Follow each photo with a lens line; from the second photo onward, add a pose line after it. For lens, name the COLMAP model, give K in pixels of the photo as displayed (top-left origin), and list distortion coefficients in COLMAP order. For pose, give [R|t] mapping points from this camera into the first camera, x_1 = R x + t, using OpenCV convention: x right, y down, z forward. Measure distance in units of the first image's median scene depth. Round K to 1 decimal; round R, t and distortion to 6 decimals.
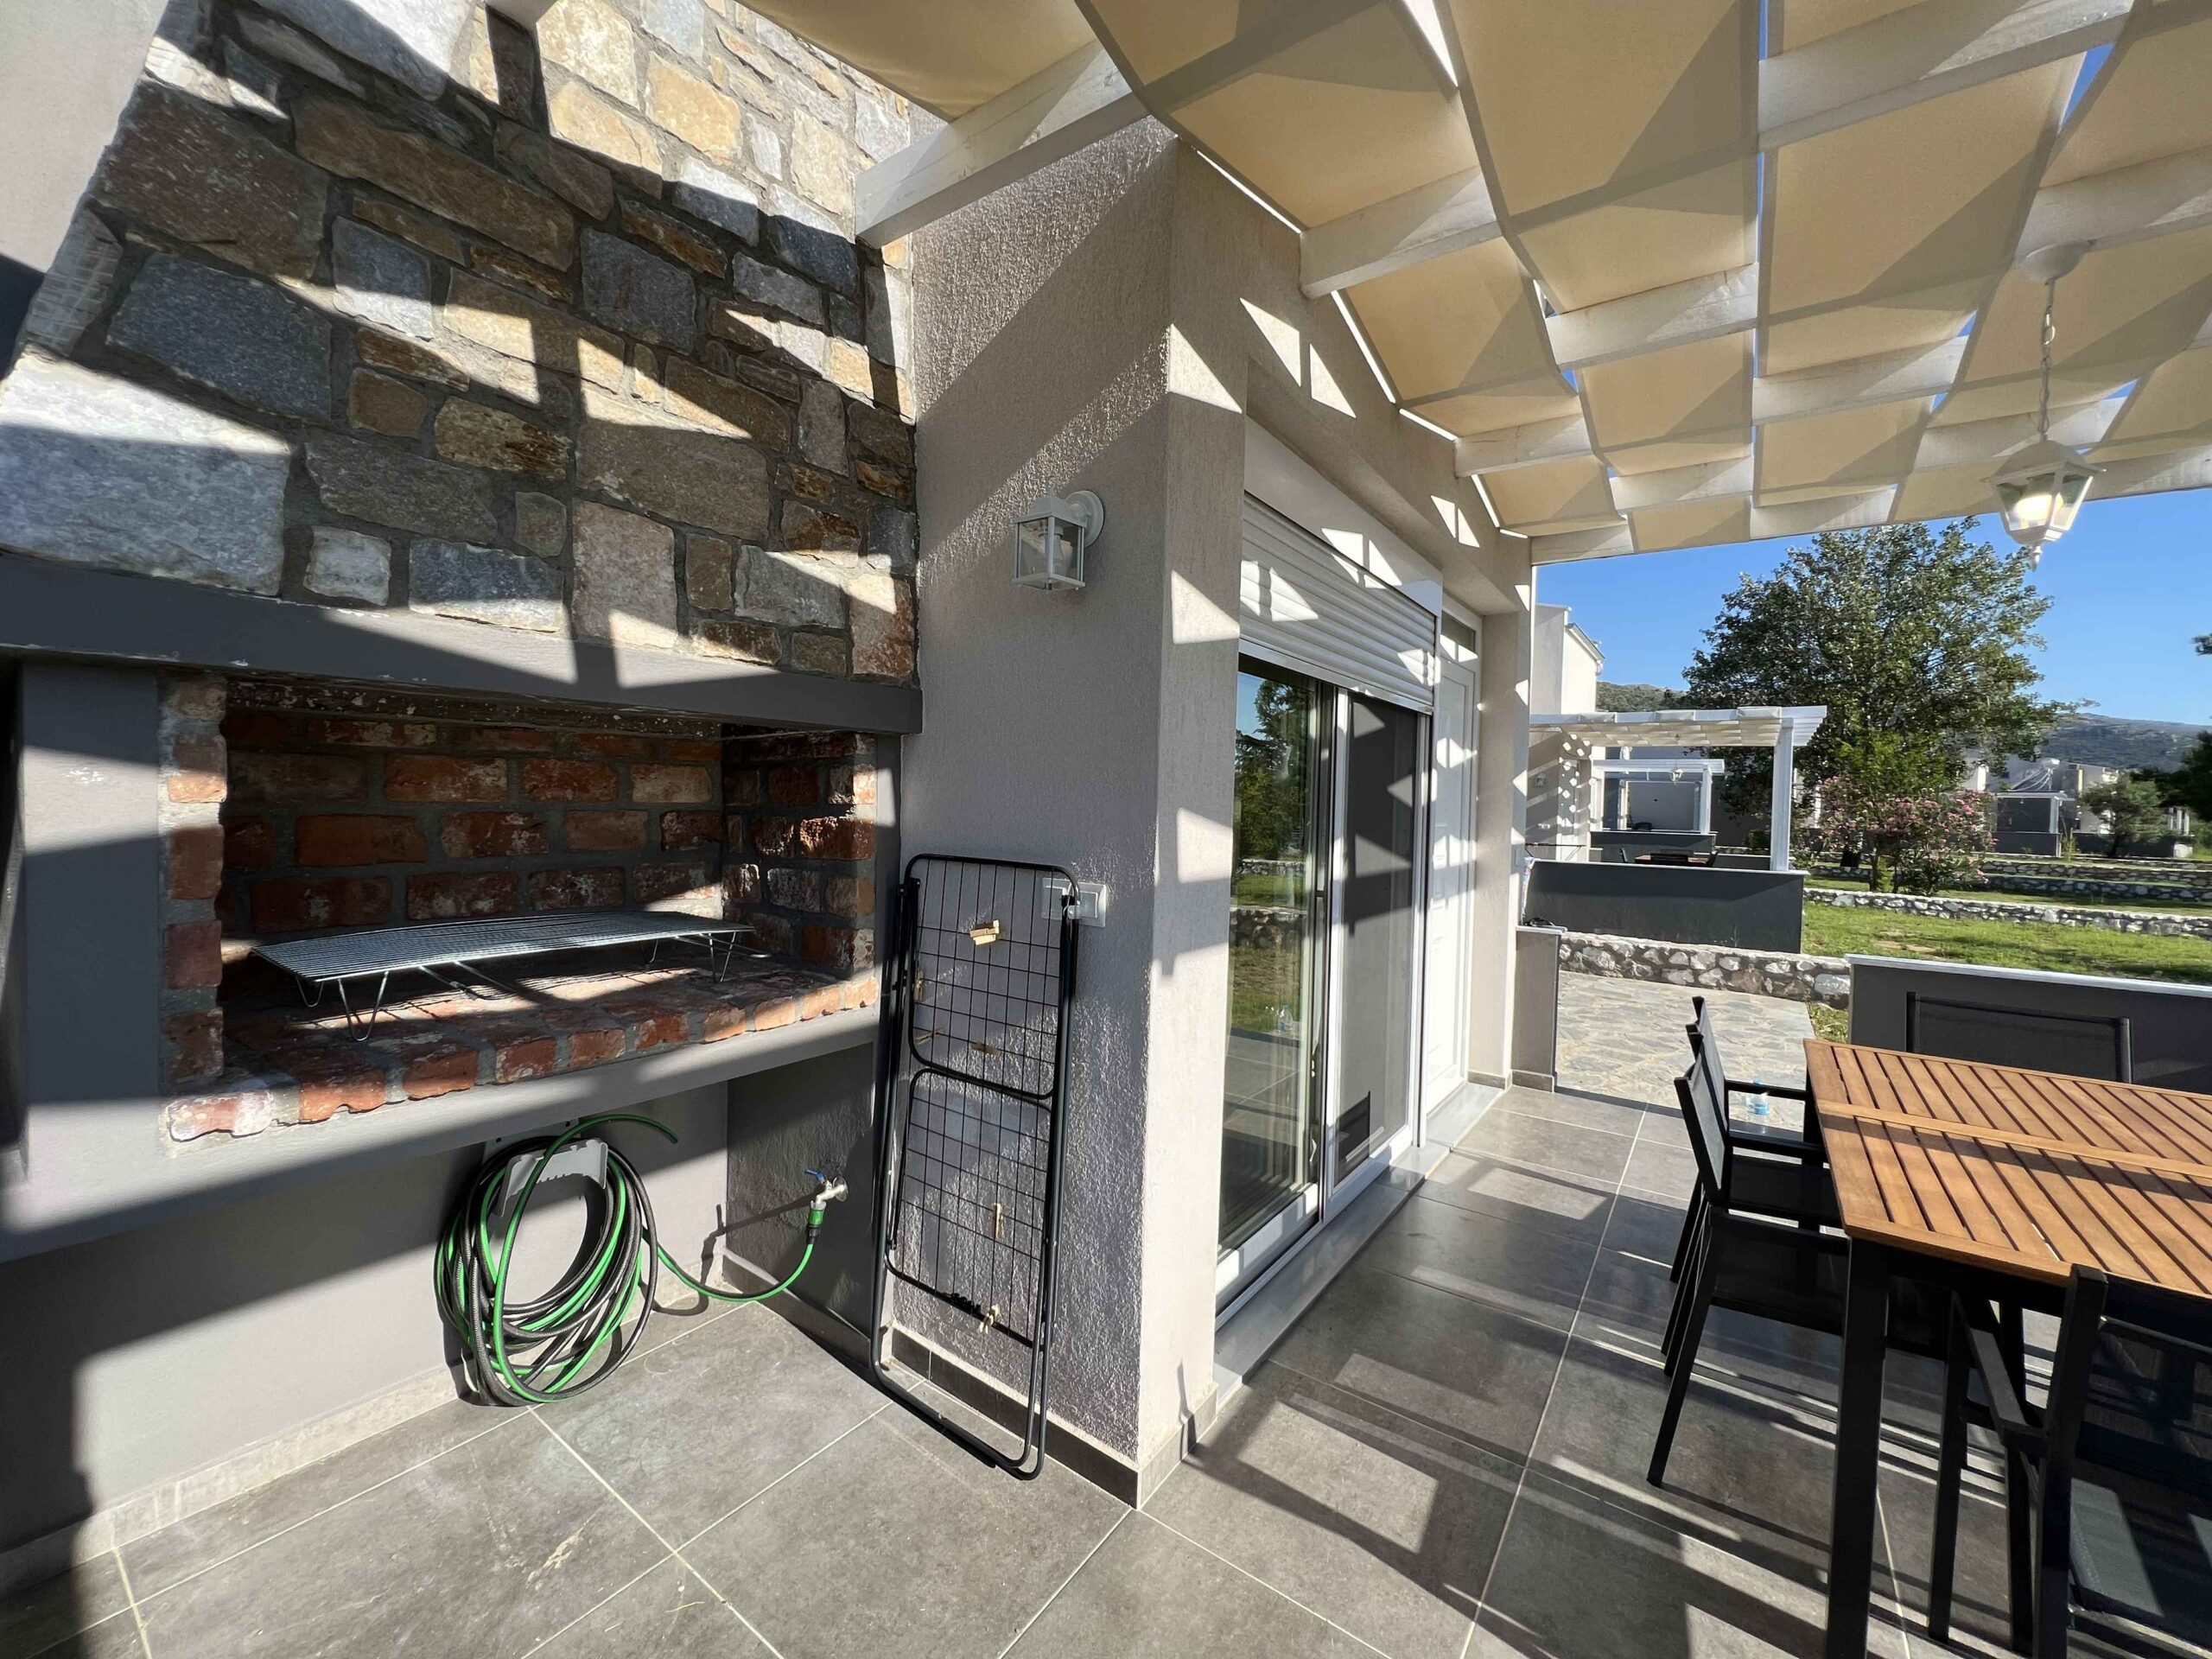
lens RADIAL K [[892.4, 0, 1106.3], [0, 892.4, 819.8], [0, 0, 1]] dist [-0.005574, 0.000609]
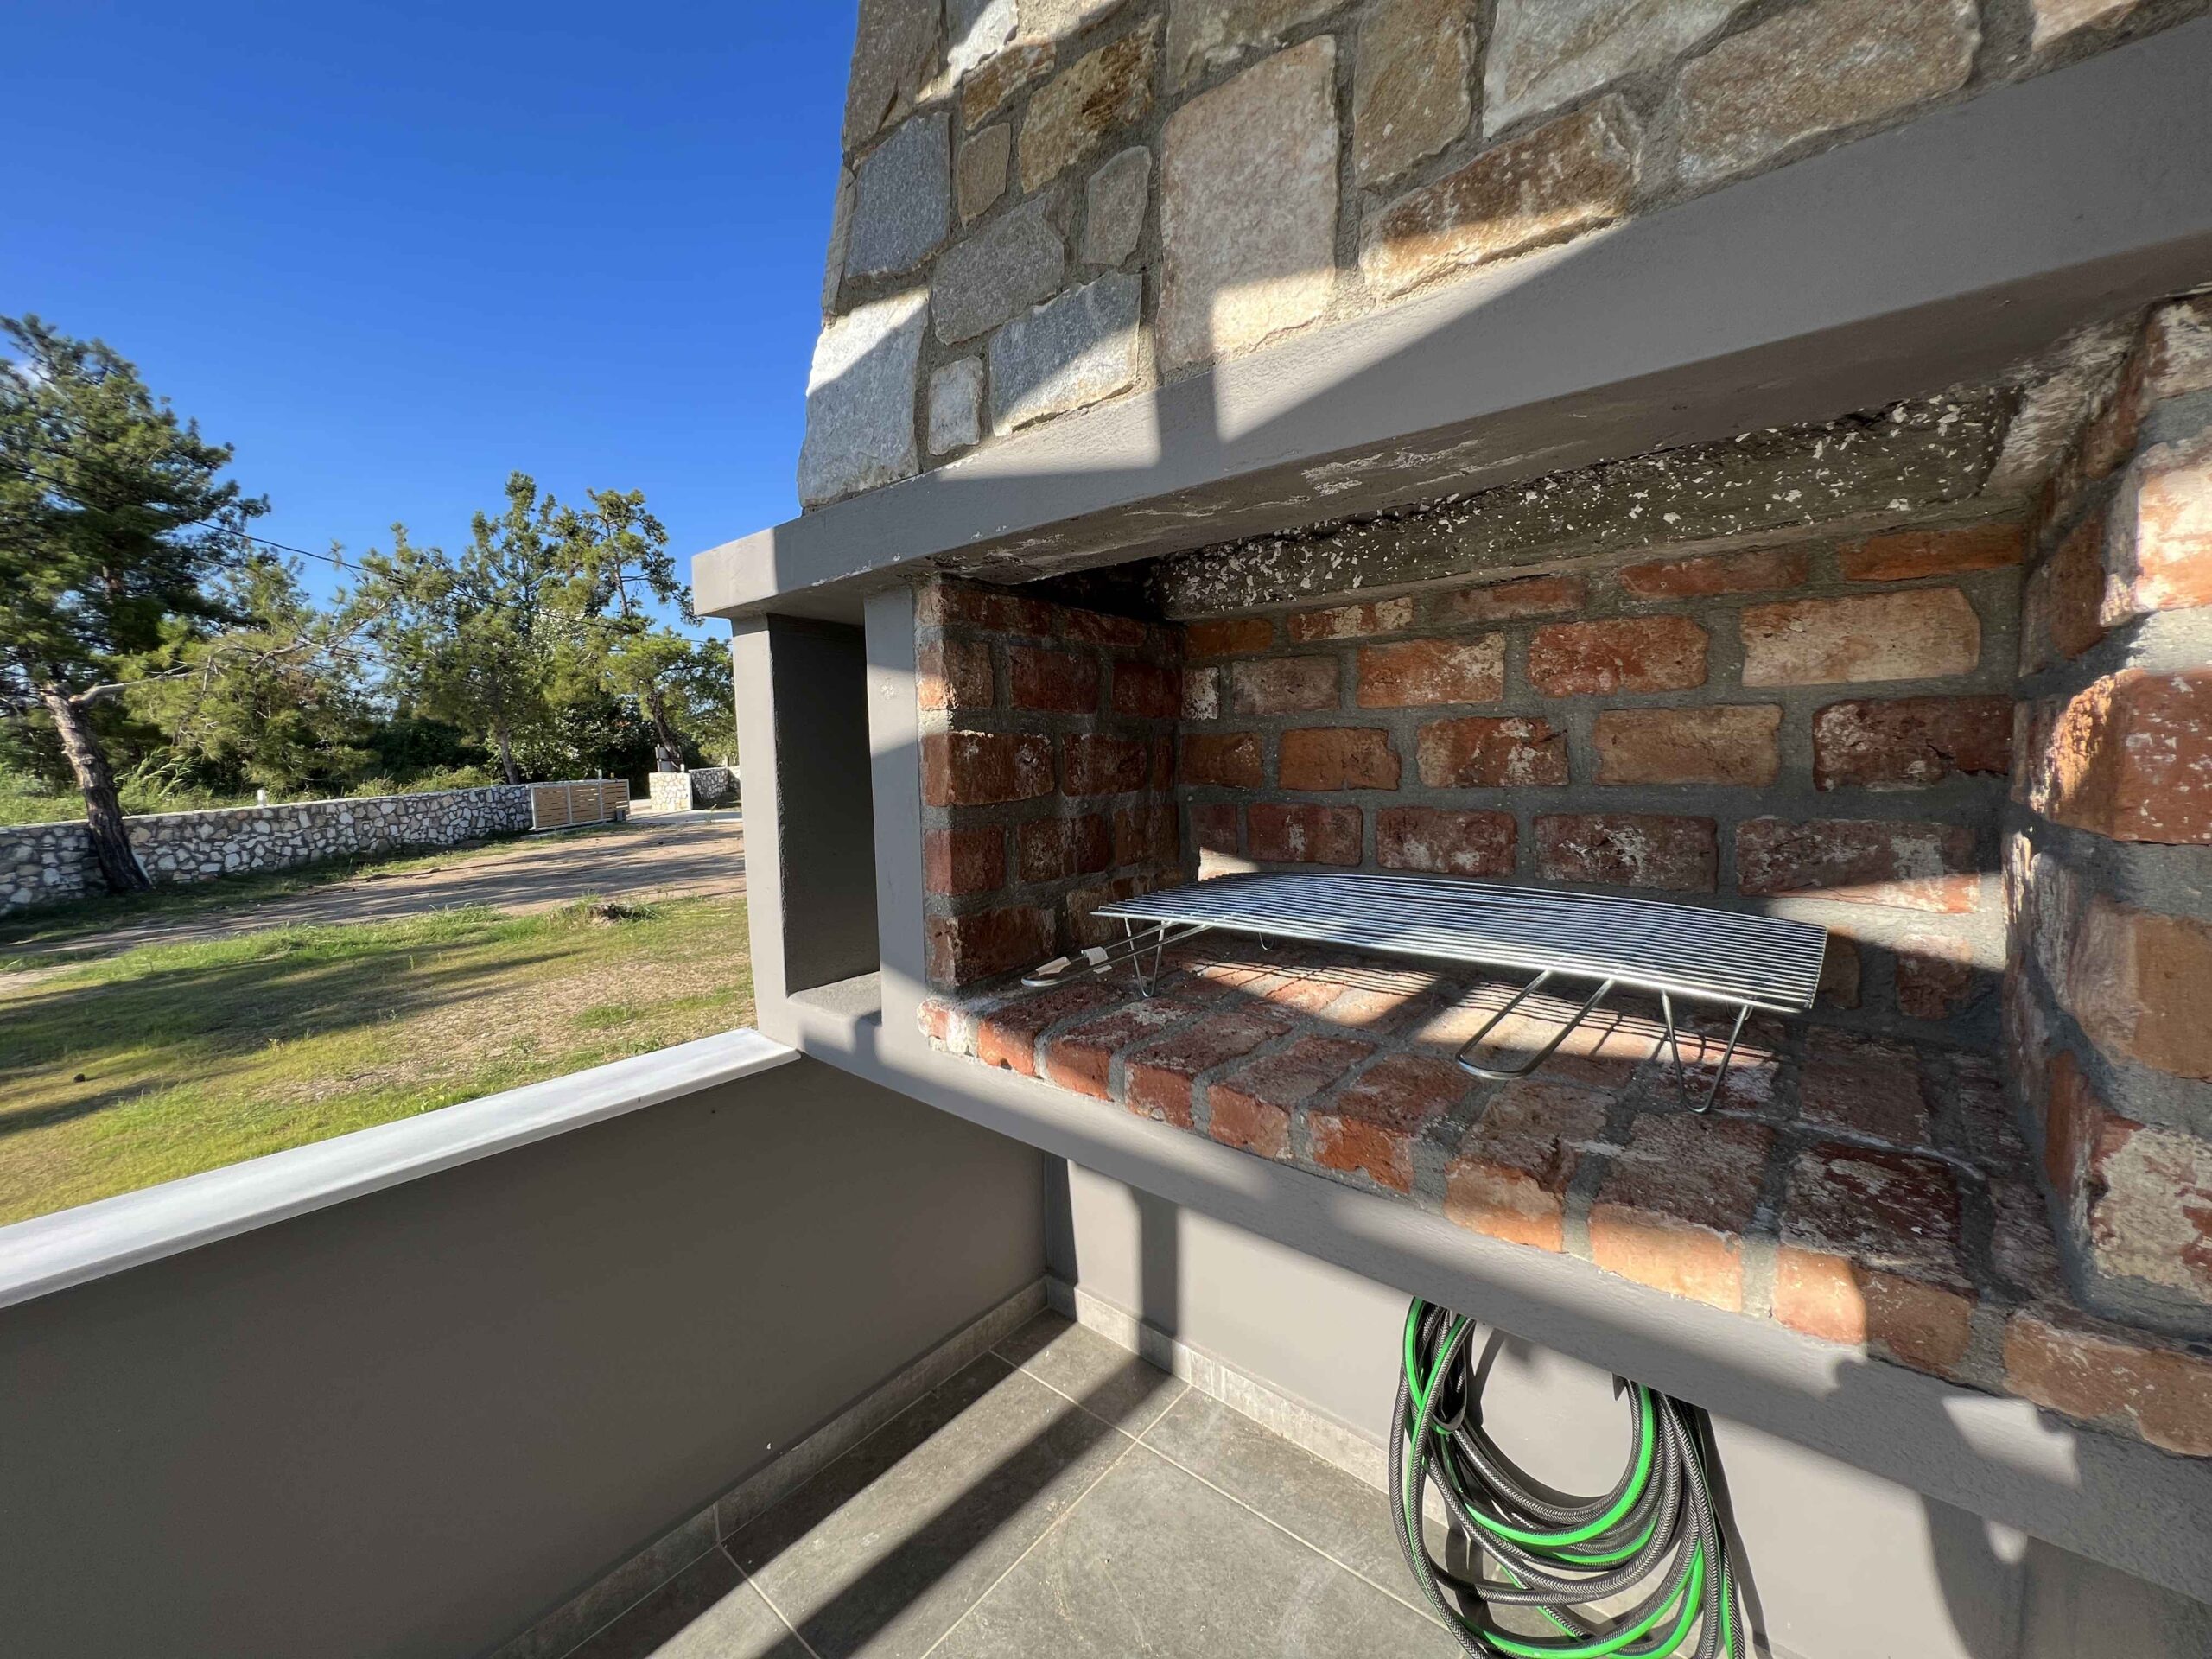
lens RADIAL K [[892.4, 0, 1105.4], [0, 892.4, 823.2], [0, 0, 1]] dist [-0.005574, 0.000609]
pose [[-0.078074, 0.063112, -0.994948, -0.020484], [-0.002413, 0.997979, 0.063494, 0.029939], [0.996945, 0.007358, -0.077764, 0.854585]]
